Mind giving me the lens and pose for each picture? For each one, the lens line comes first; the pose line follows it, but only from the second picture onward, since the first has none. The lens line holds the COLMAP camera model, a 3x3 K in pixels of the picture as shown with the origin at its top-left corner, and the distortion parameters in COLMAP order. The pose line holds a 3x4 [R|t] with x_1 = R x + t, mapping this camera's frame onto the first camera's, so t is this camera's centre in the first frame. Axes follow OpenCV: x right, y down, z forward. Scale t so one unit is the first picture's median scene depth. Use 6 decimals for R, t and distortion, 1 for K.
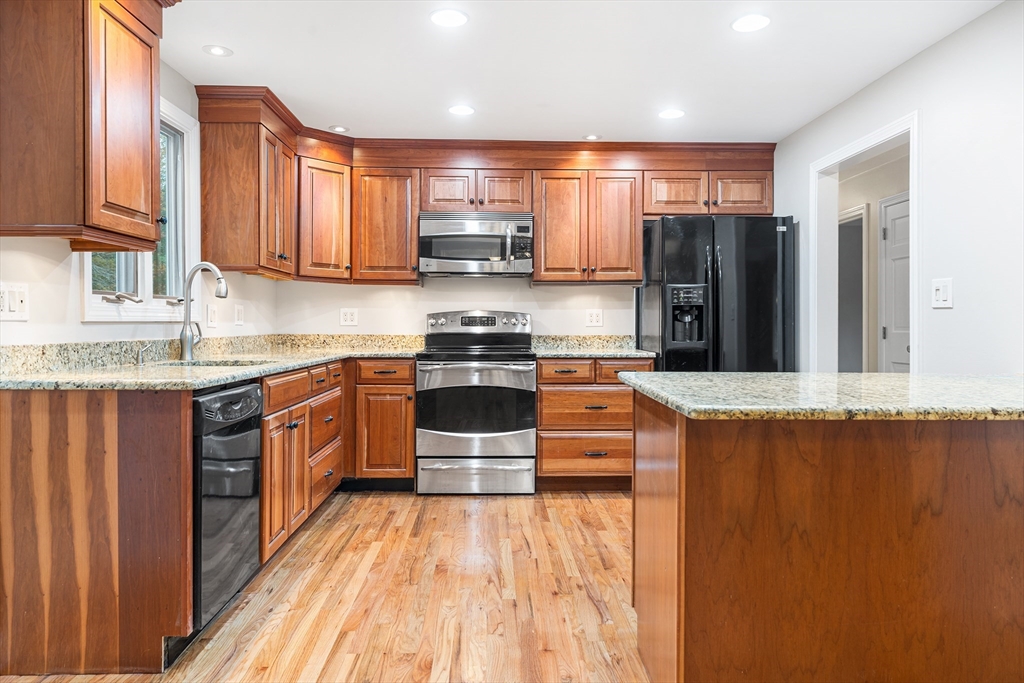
lens RADIAL K [[689.7, 0, 512.3], [0, 689.7, 329.7], [0, 0, 1]] dist [-0.004175, -0.000489]
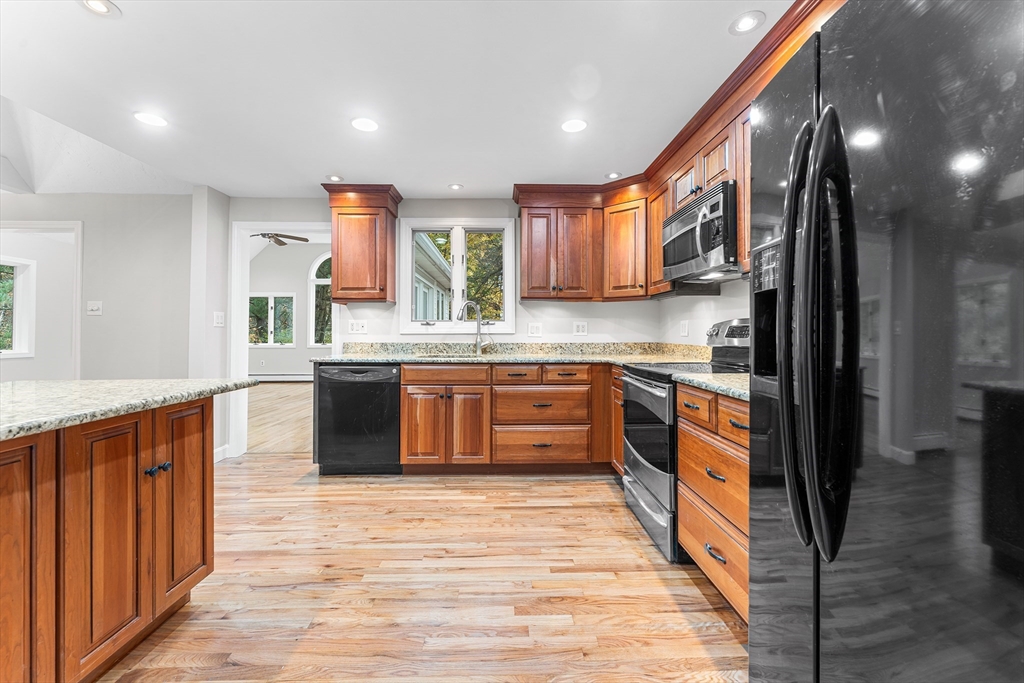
lens RADIAL K [[419.8, 0, 513.7], [0, 419.8, 332.6], [0, 0, 1]] dist [-0.000147, -0.000017]
pose [[-0.001746, -0.000775, -0.999998, 0.661200], [-0.007644, 0.999970, -0.000761, -0.014193], [0.999969, 0.007643, -0.001752, 1.118787]]
